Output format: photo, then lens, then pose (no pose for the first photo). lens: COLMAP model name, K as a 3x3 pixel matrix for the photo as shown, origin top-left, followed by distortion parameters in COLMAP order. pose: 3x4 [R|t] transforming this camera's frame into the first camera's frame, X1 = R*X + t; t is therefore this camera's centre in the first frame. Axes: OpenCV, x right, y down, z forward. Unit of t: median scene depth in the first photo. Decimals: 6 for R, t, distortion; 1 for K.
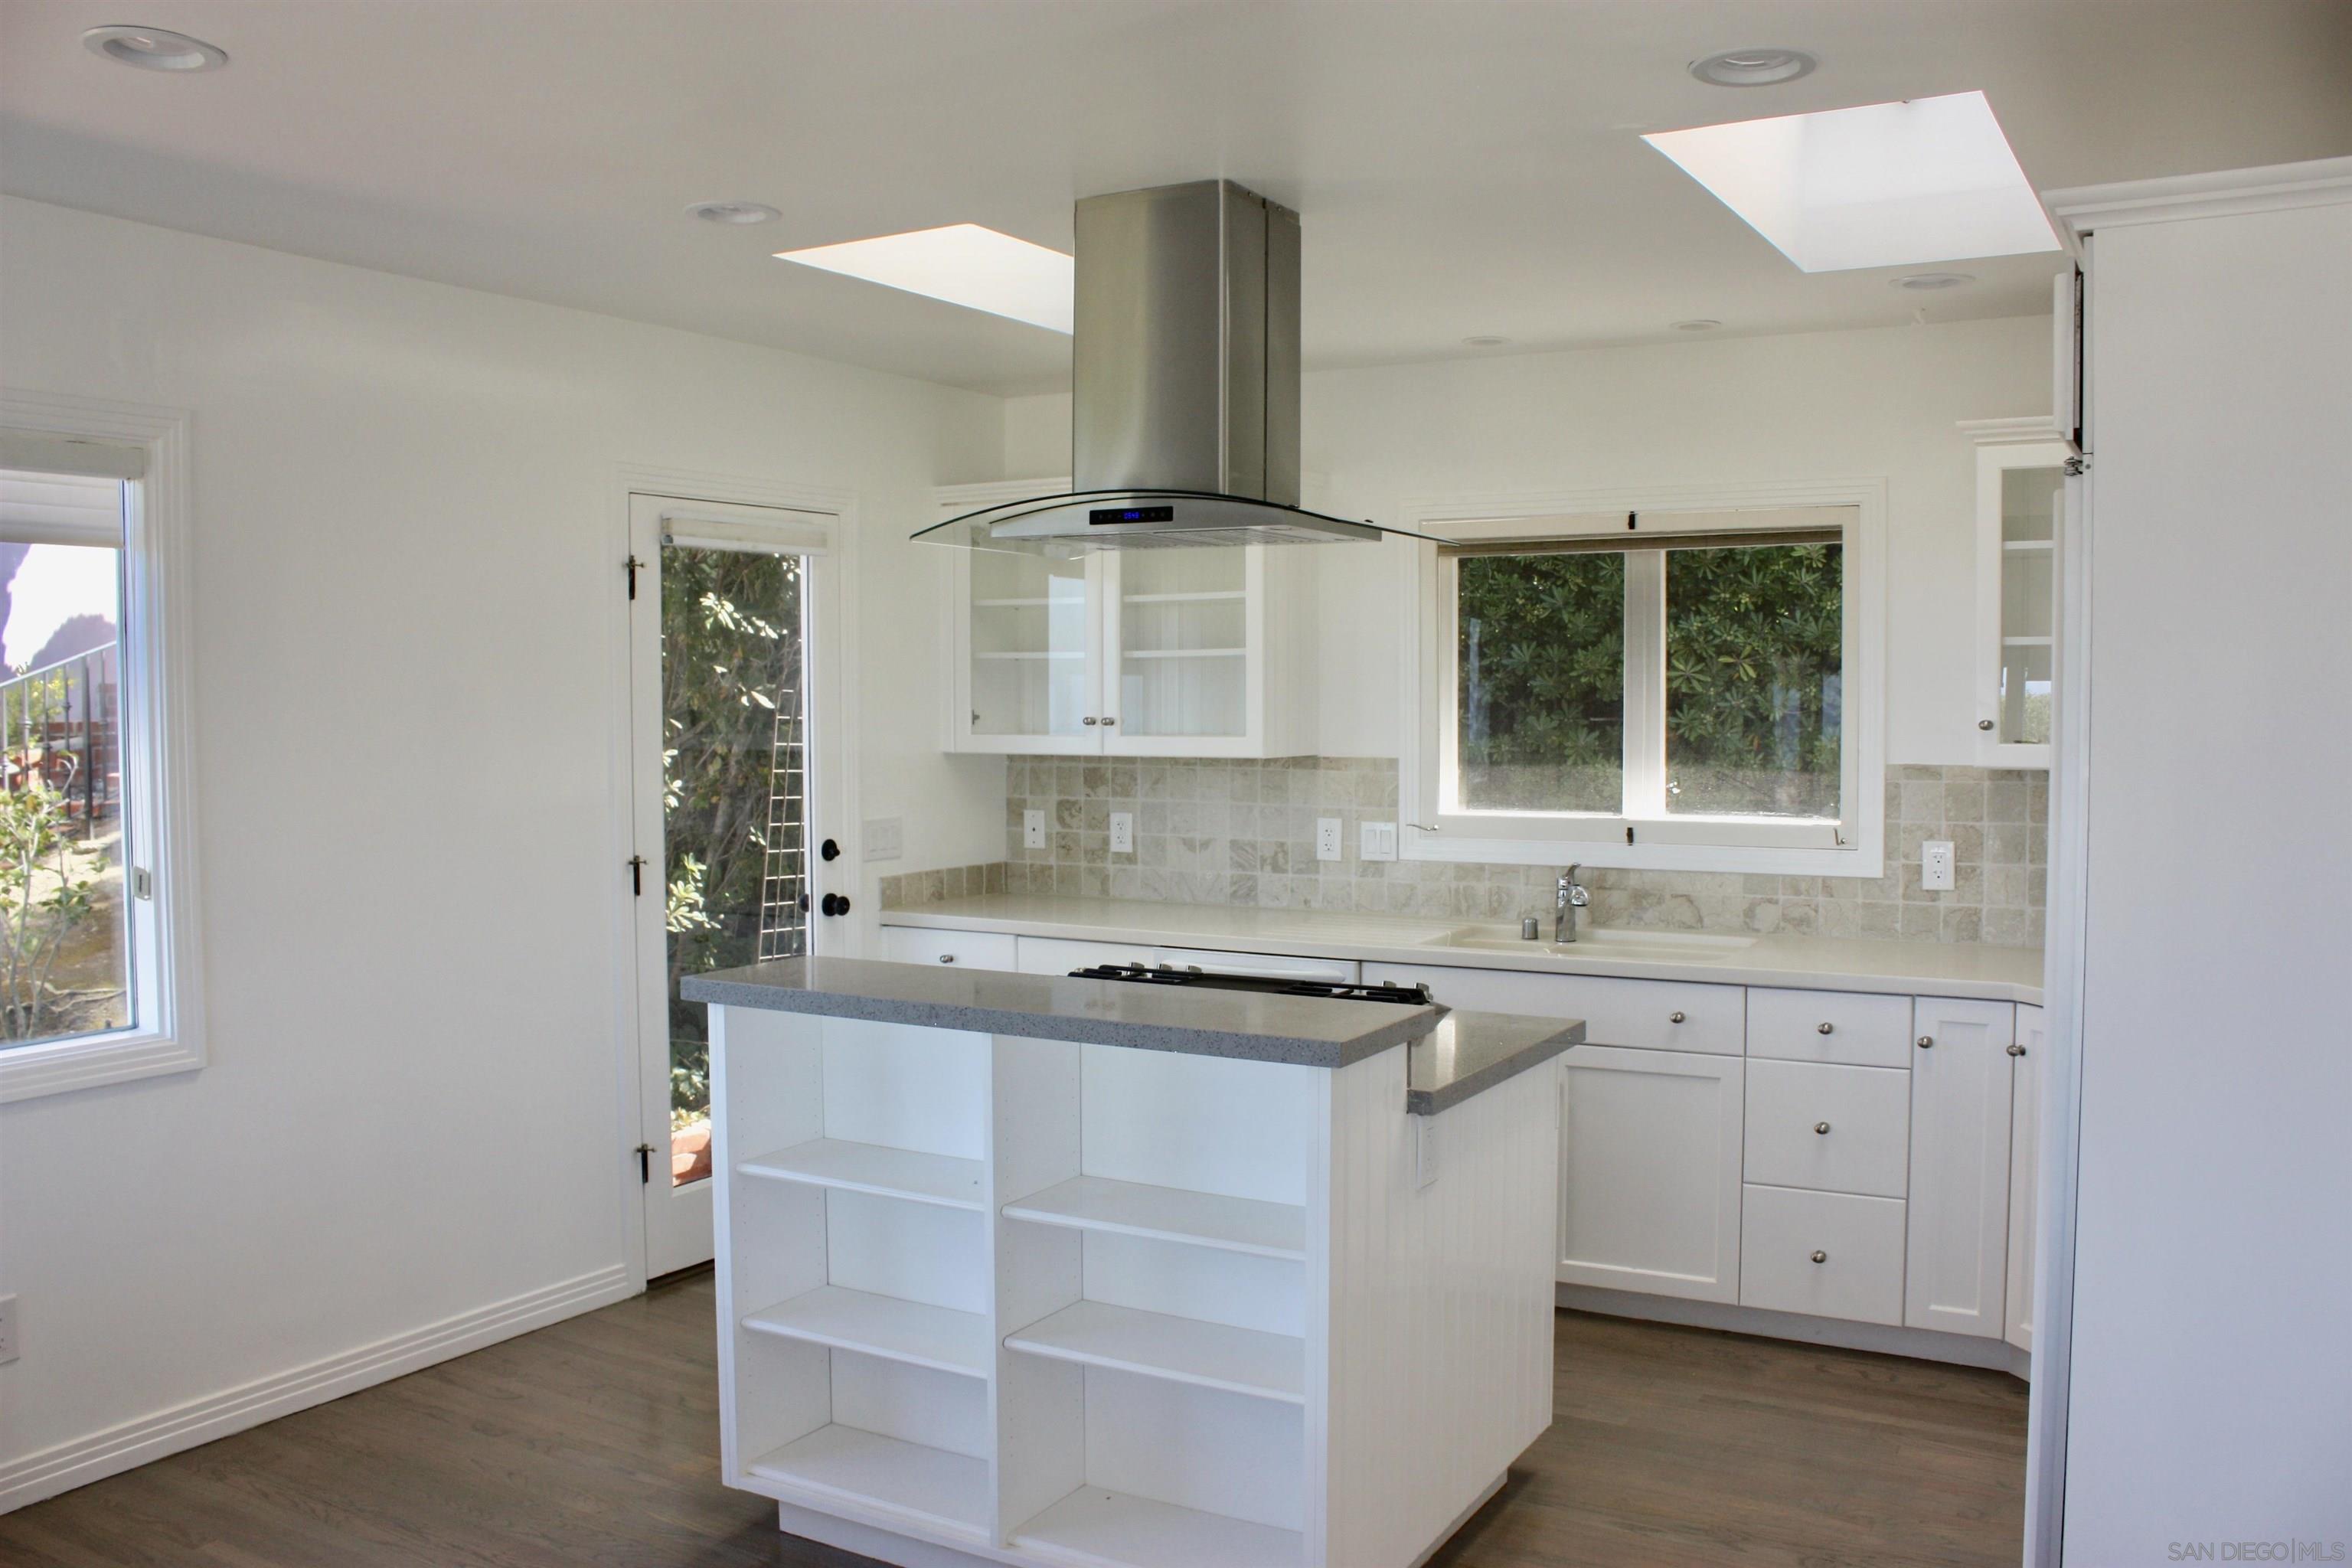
lens RADIAL K [[1957.2, 0, 1176.0], [0, 1957.2, 784.0], [0, 0, 1]] dist [-0.173857, 0.148700]
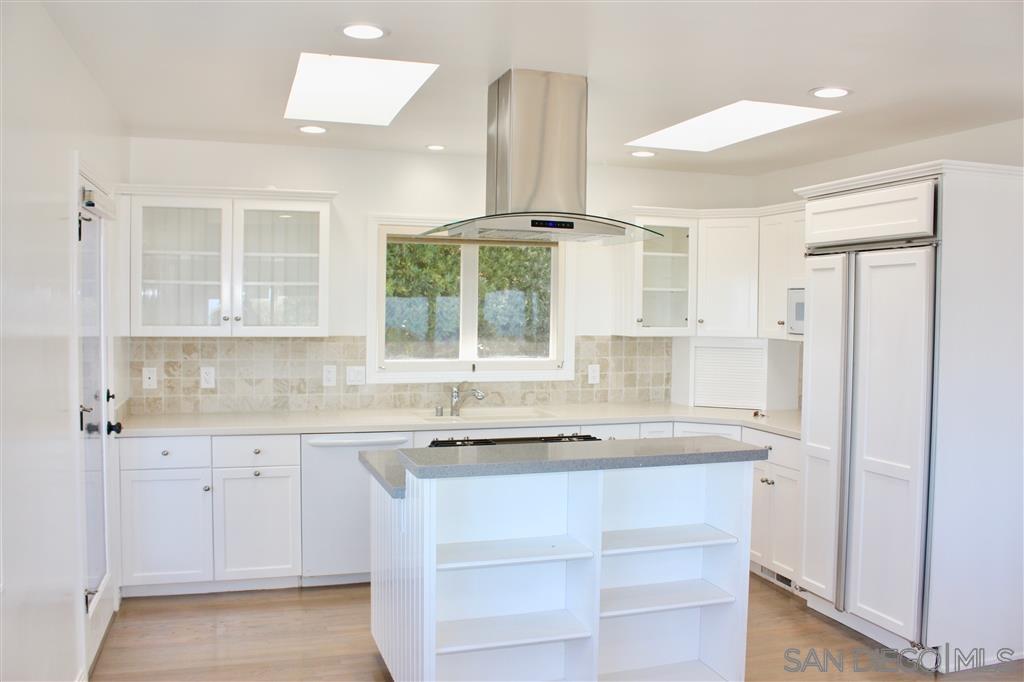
lens RADIAL K [[881.7, 0, 512.0], [0, 881.7, 341.0], [0, 0, 1]] dist [-0.174416, 0.156298]
pose [[0.668647, -0.018458, 0.743351, -0.485489], [0.019999, 0.999777, 0.006836, -0.010909], [-0.743311, 0.010295, 0.668866, 0.246158]]
